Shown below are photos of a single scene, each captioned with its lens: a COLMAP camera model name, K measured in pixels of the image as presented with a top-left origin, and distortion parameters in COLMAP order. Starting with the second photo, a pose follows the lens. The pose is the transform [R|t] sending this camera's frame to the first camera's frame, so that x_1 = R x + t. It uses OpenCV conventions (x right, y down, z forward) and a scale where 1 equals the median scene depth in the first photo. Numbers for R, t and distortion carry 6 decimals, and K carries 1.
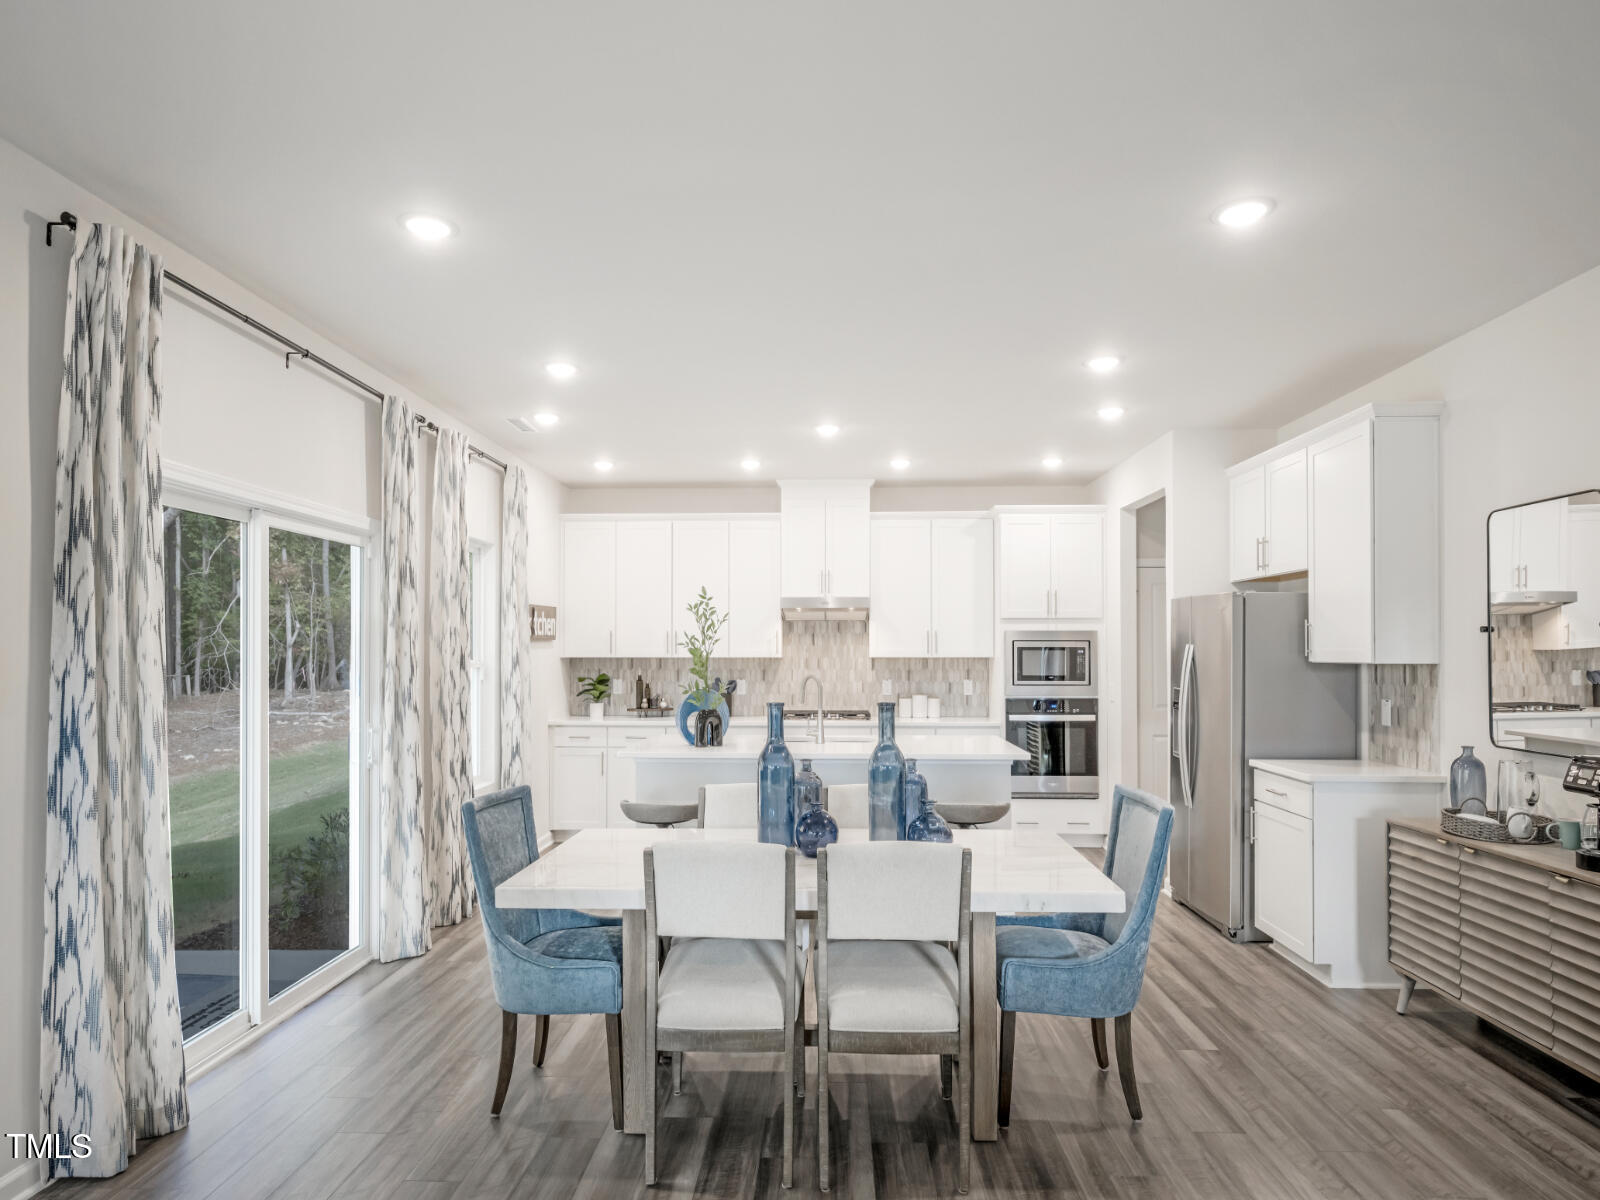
lens RADIAL K [[942.9, 0, 815.2], [0, 942.9, 646.8], [0, 0, 1]] dist [0.001813, -0.001165]
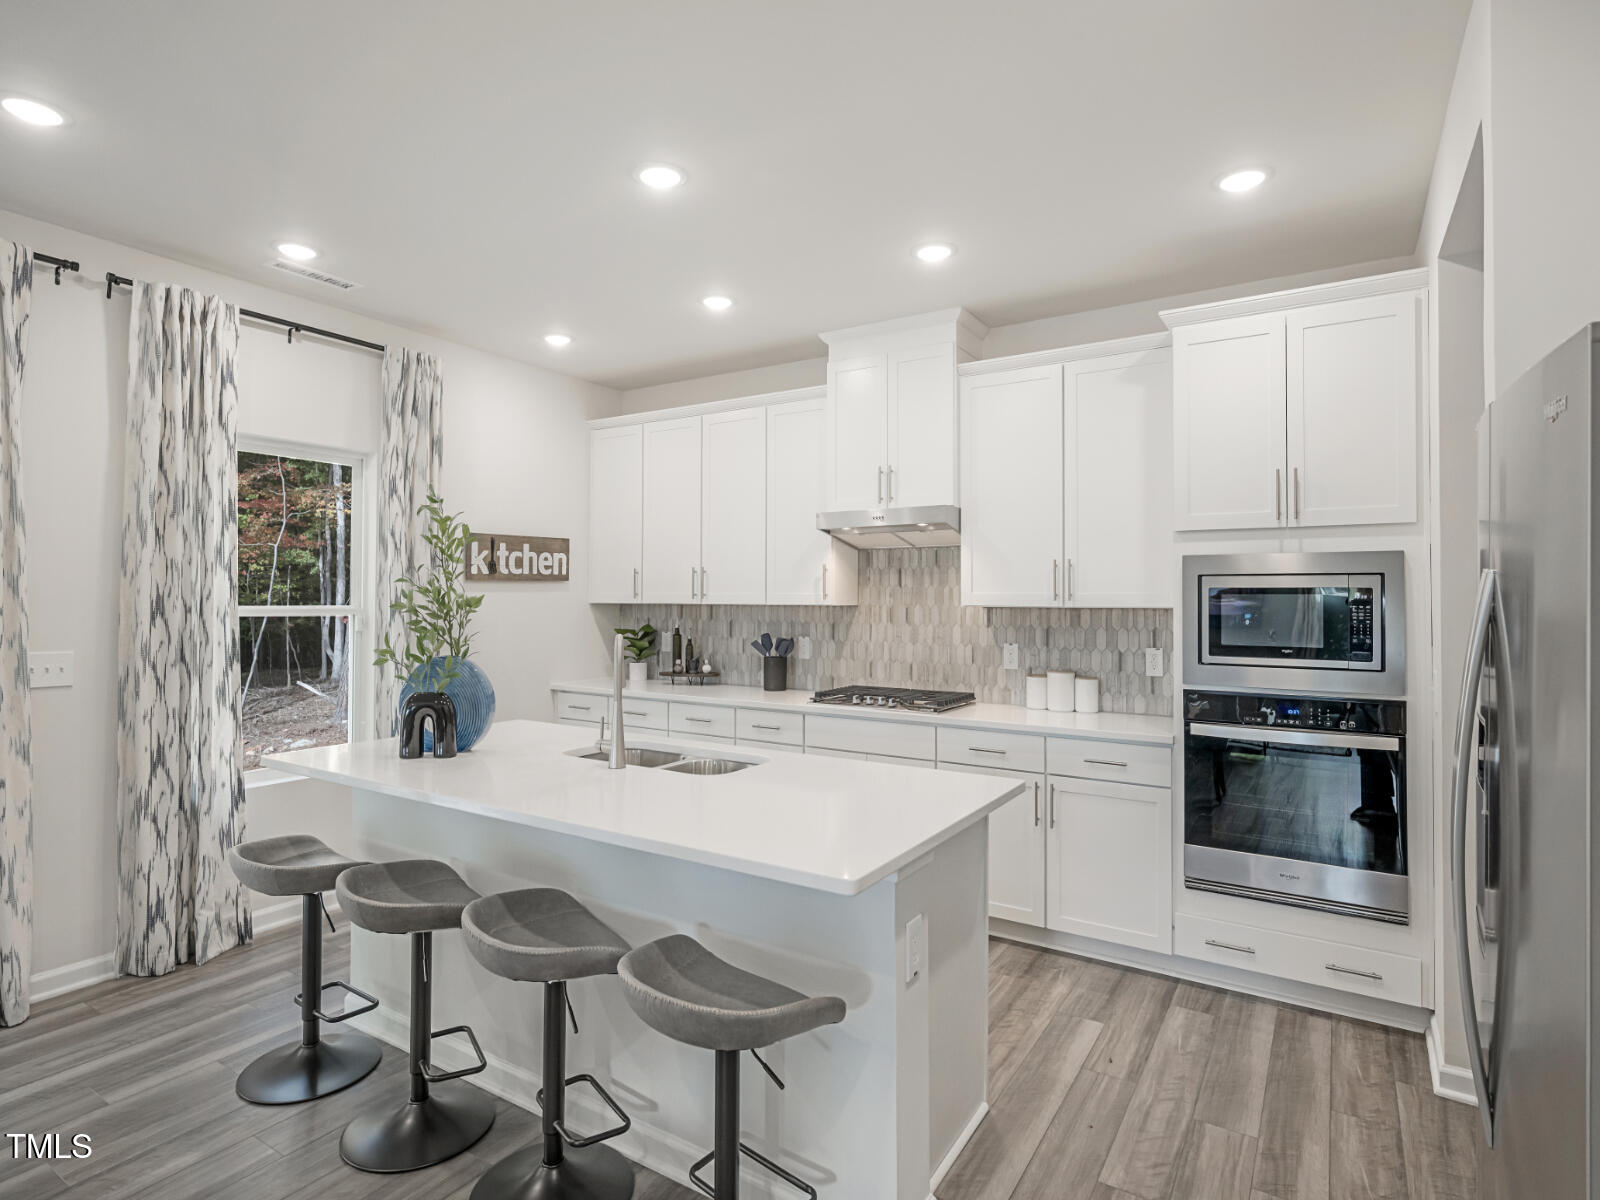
lens RADIAL K [[857.4, 0, 798.2], [0, 857.4, 589.2], [0, 0, 1]] dist [0.004232, 0.000117]
pose [[0.854071, -0.001628, -0.520154, 0.256408], [-0.002925, 0.999964, -0.007932, 0.005036], [0.520148, 0.008296, 0.854036, 0.482323]]
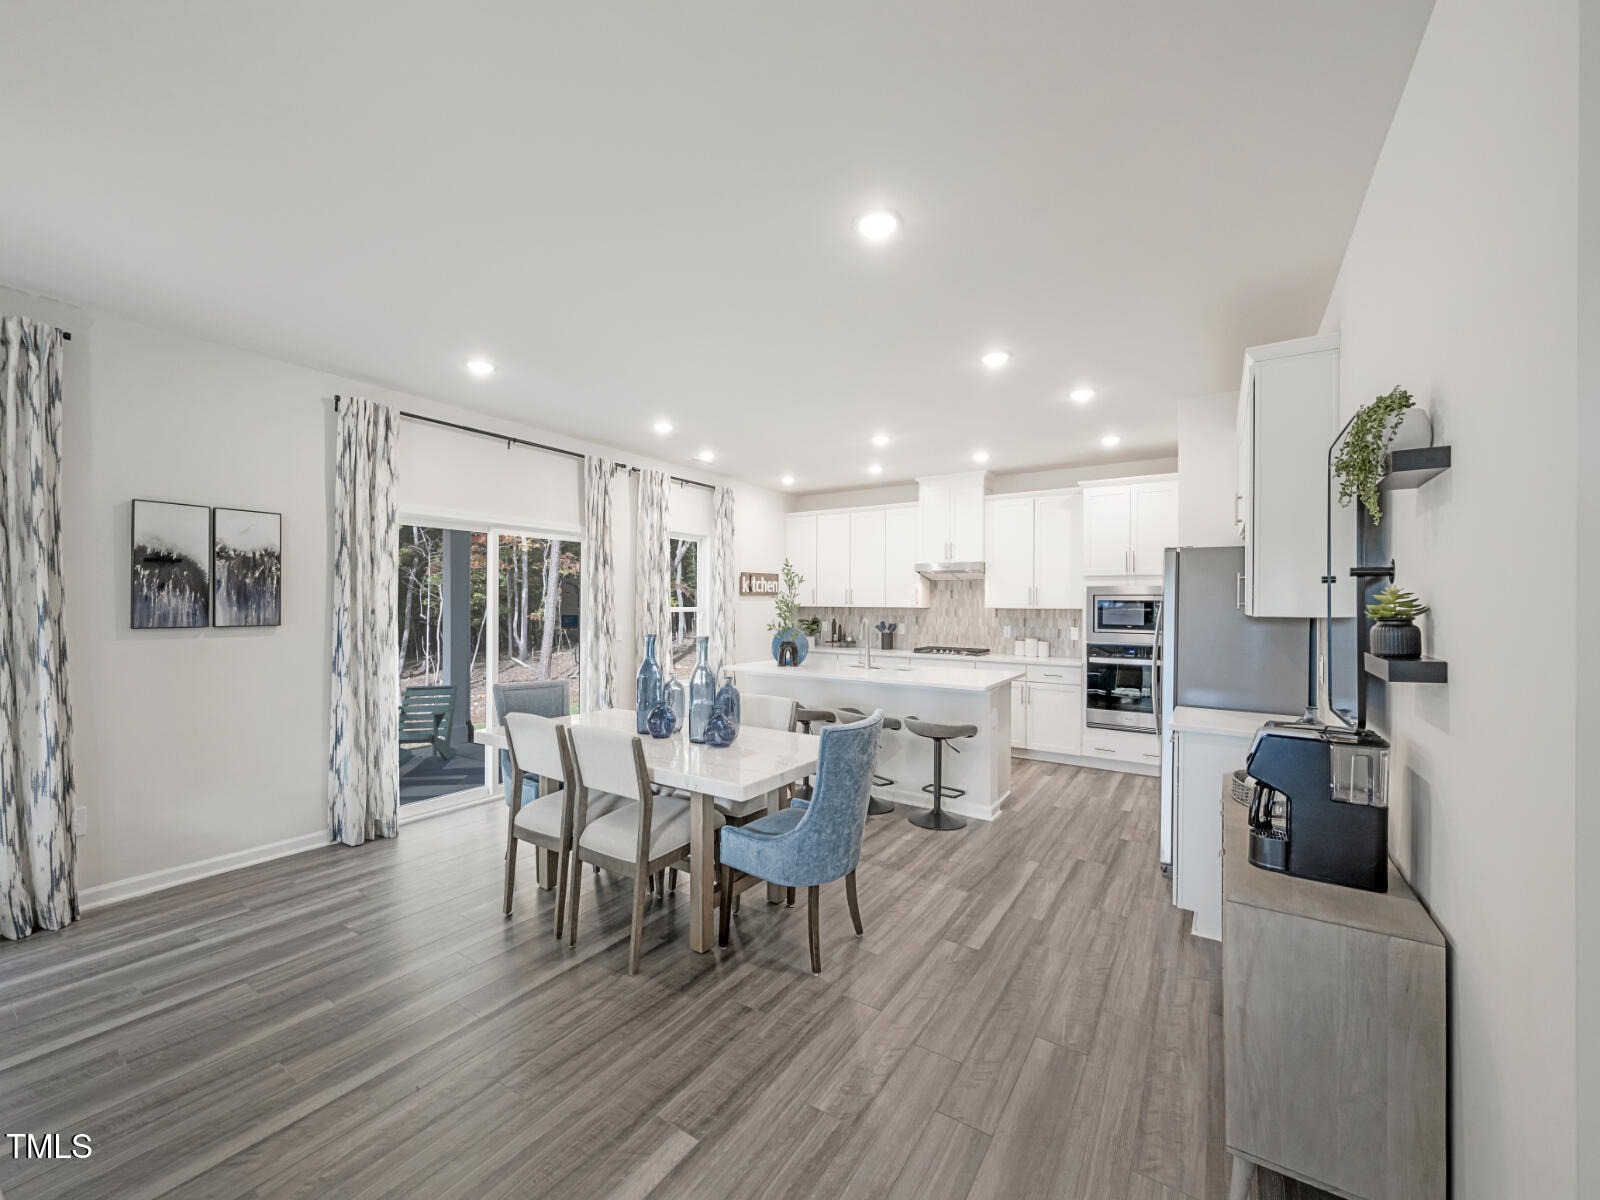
lens RADIAL K [[653.1, 0, 801.5], [0, 653.1, 607.4], [0, 0, 1]] dist [-0.000722, 0.000047]
pose [[0.849949, 0.008880, -0.526789, 0.319518], [-0.003511, 0.999931, 0.011191, 0.001341], [0.526853, -0.007662, 0.849922, 0.104281]]
